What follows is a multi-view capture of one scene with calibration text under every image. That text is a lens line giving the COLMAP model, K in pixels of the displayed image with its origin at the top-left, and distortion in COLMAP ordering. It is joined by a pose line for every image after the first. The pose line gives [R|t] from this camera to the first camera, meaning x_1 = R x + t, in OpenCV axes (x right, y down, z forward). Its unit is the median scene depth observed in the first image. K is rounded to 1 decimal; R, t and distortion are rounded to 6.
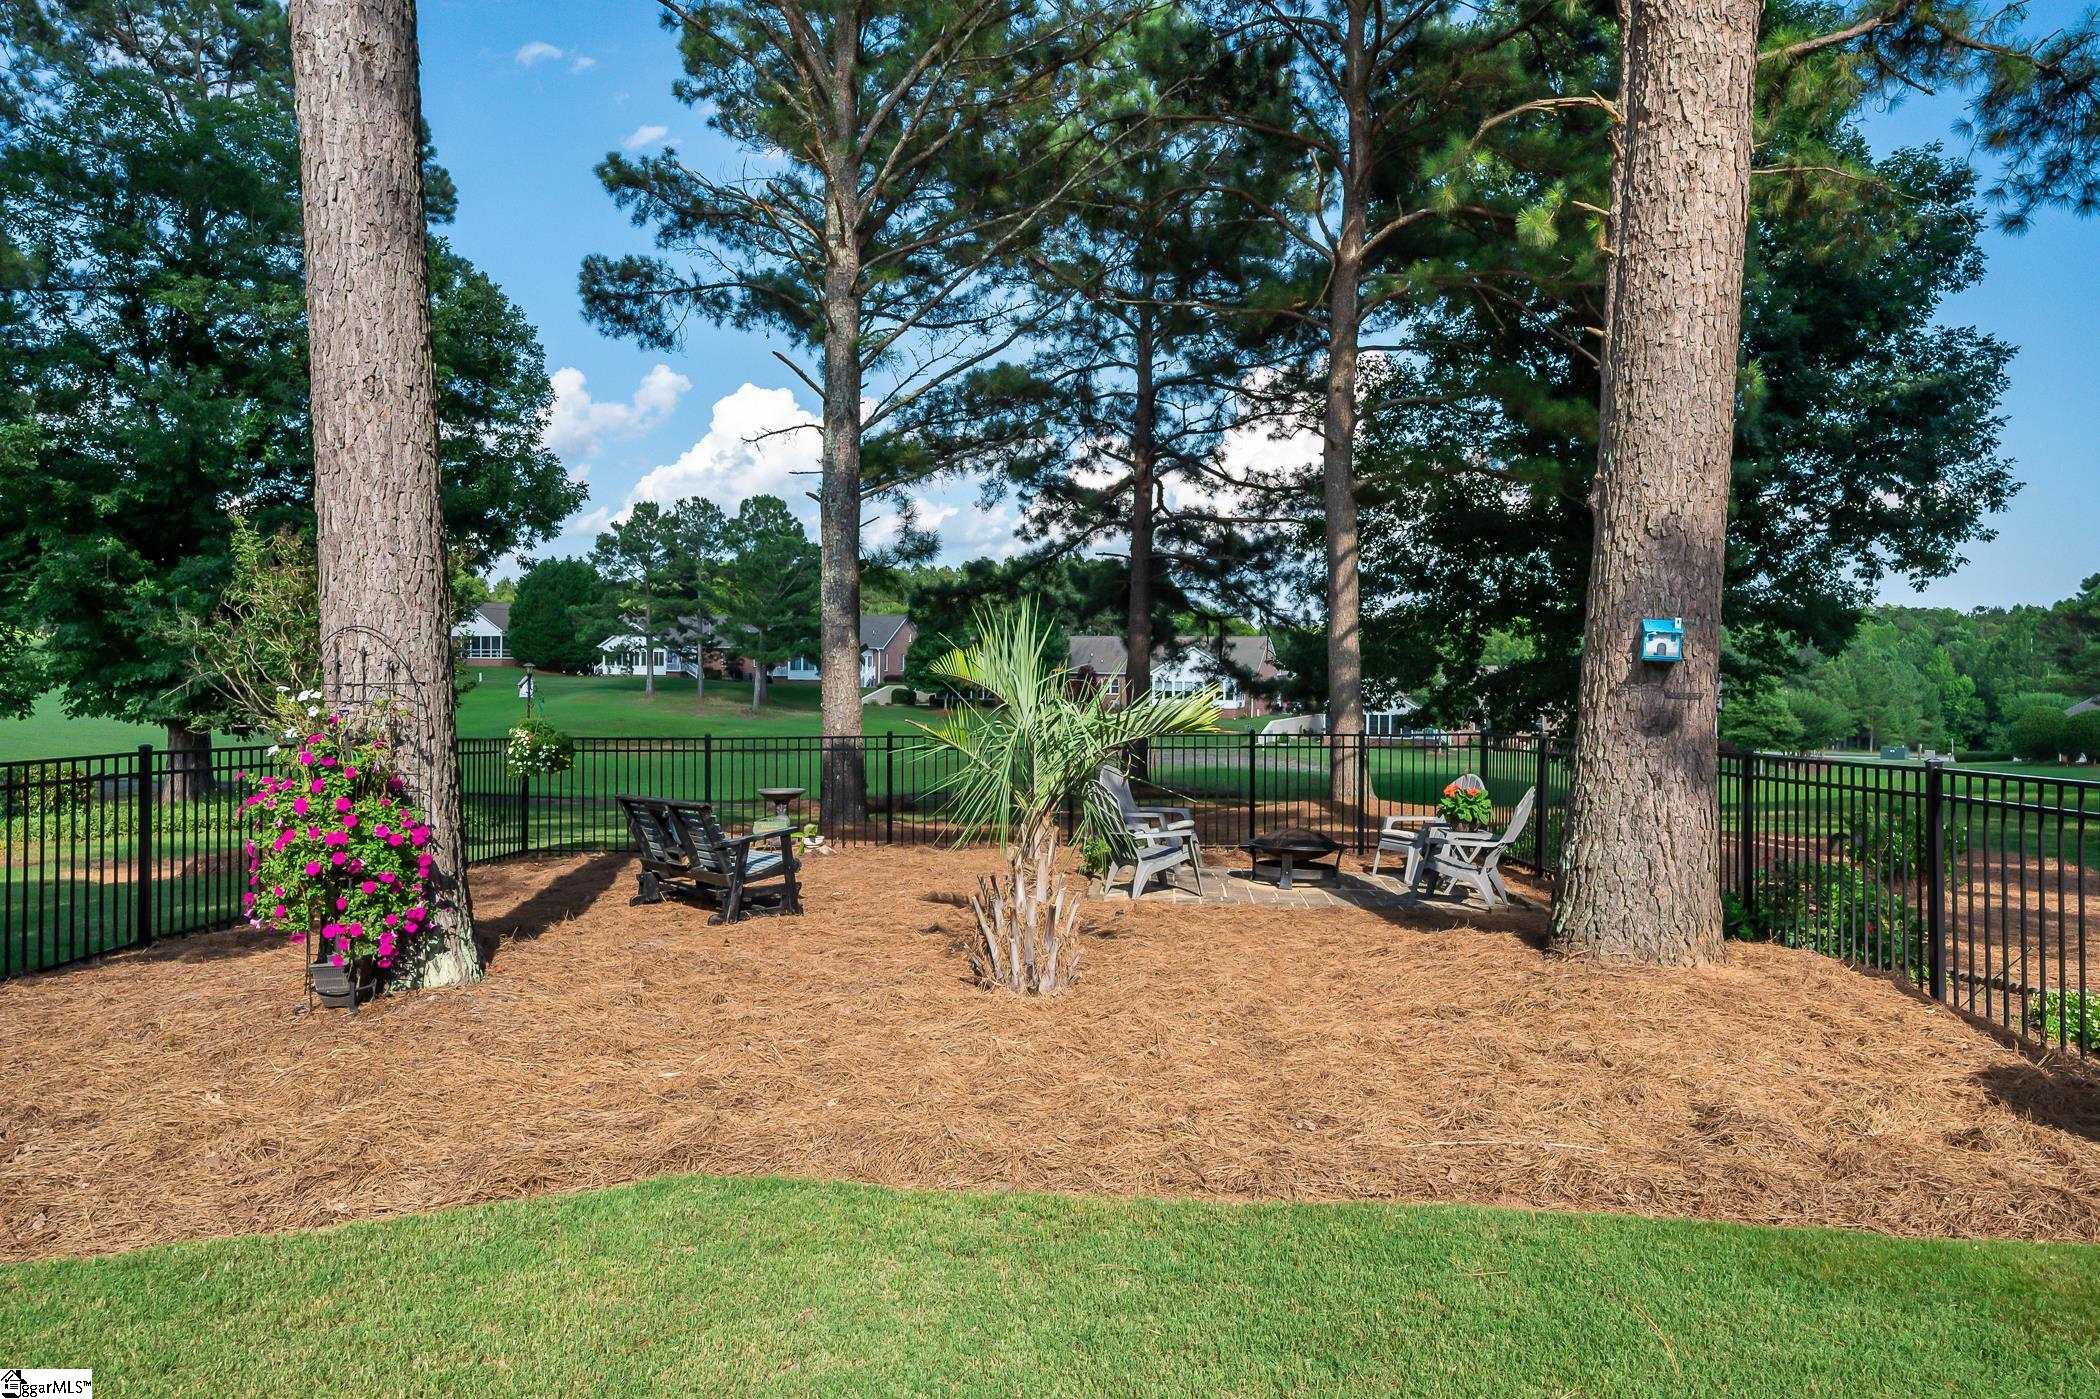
lens RADIAL K [[1384.2, 0, 1048.6], [0, 1384.2, 703.6], [0, 0, 1]] dist [0.055851, 0.001131]
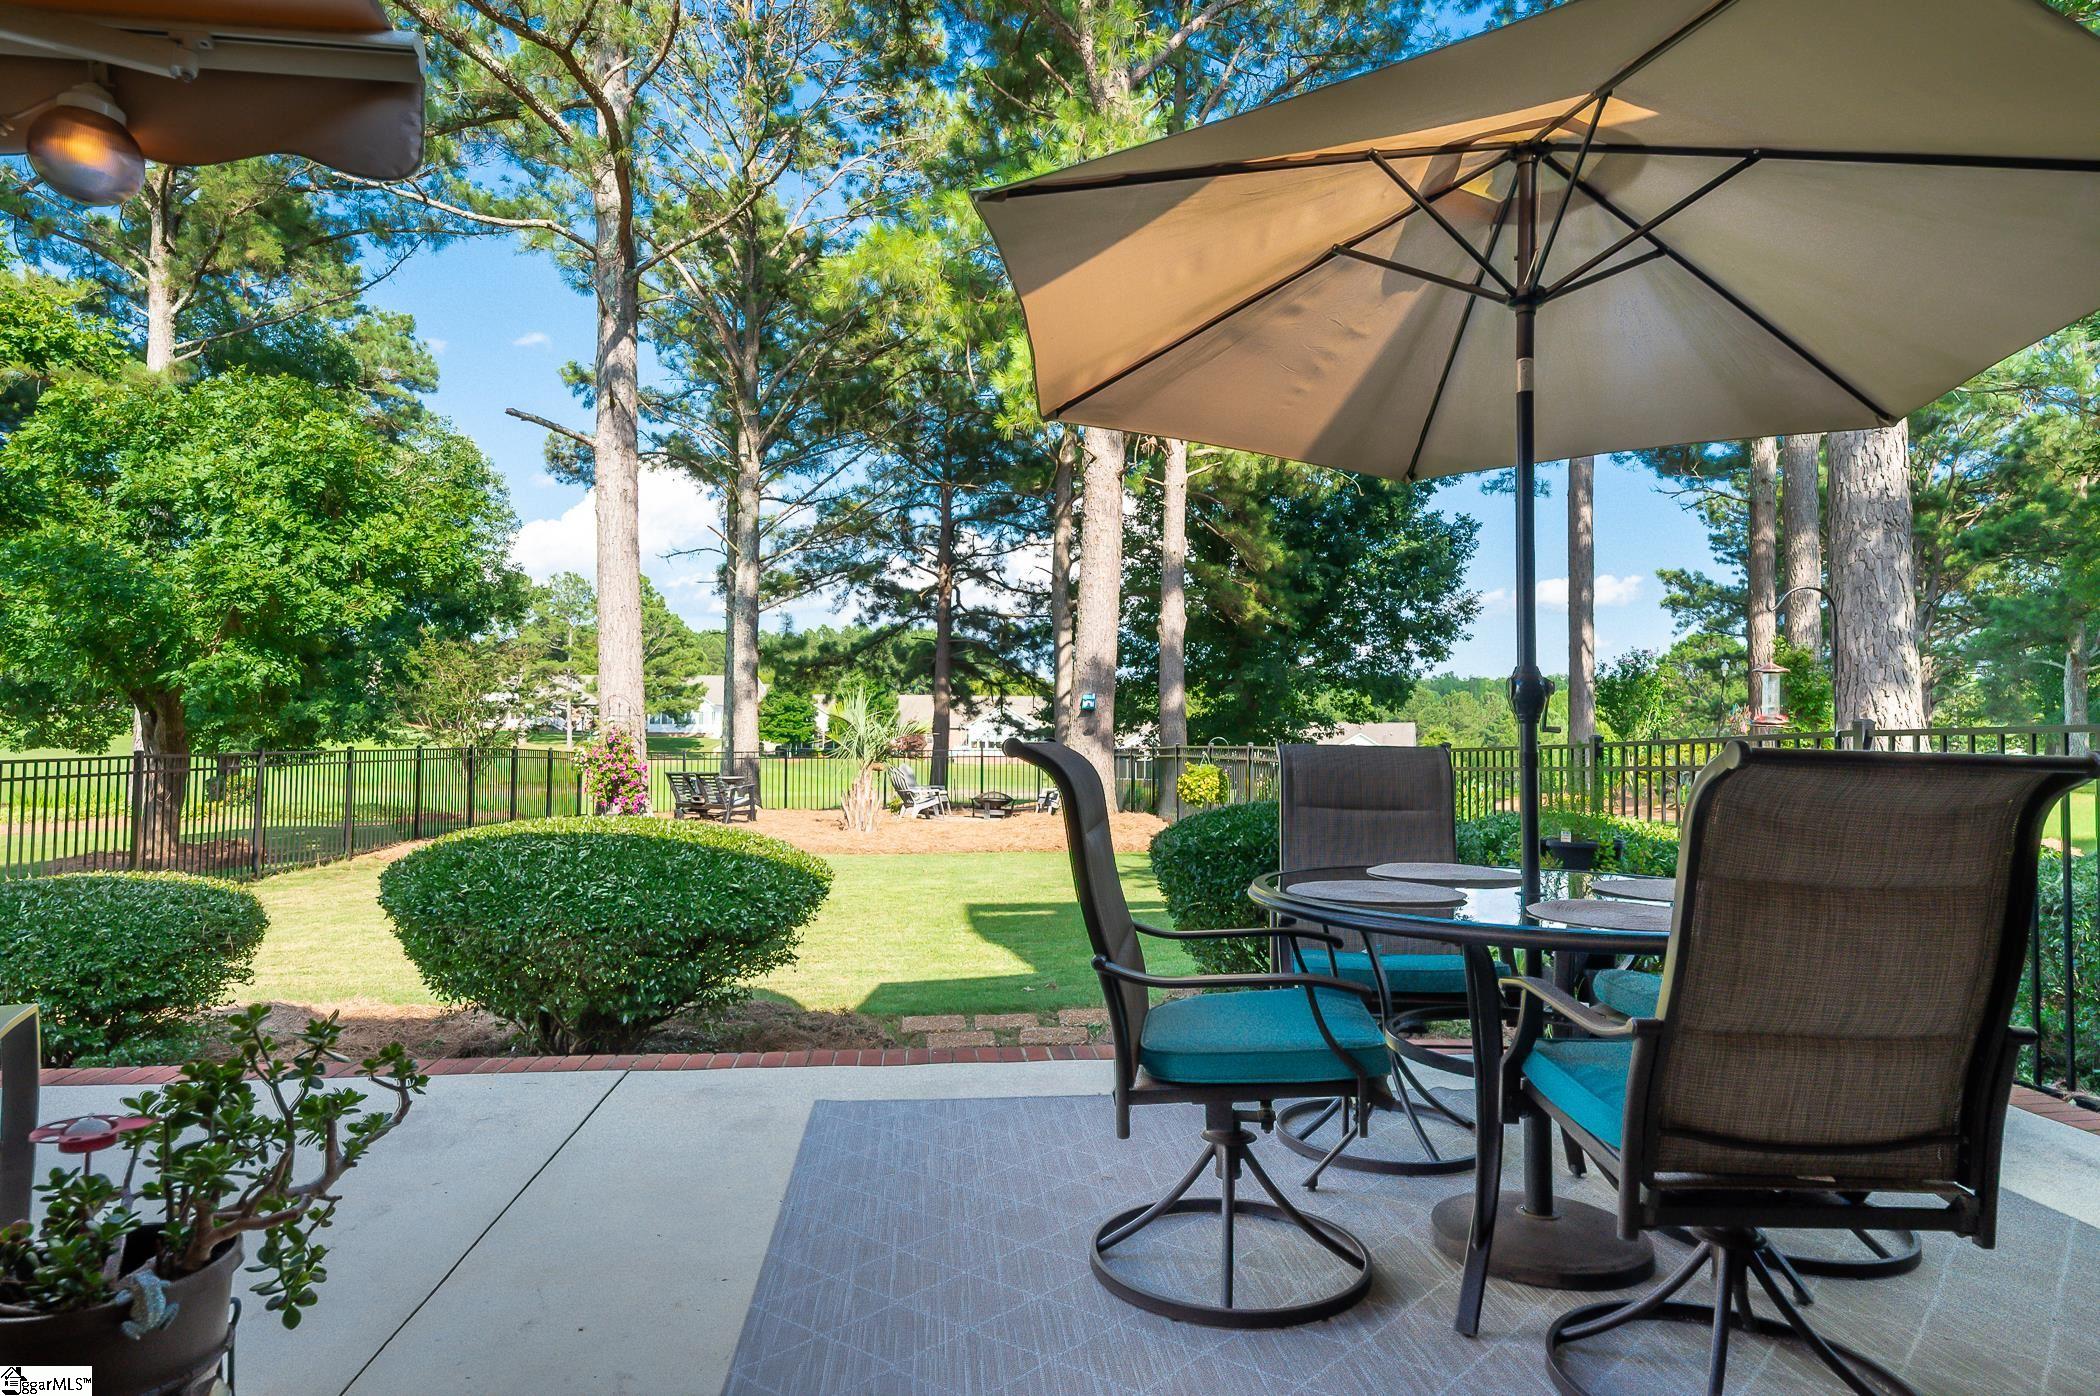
lens RADIAL K [[1279.9, 0, 1070.1], [0, 1279.9, 696.8], [0, 0, 1]] dist [0.032228, 0.000154]
pose [[0.989385, 0.005124, 0.145226, 0.004469], [0.001736, 0.998890, -0.047073, 0.012635], [-0.145306, 0.046825, 0.988278, -0.294952]]
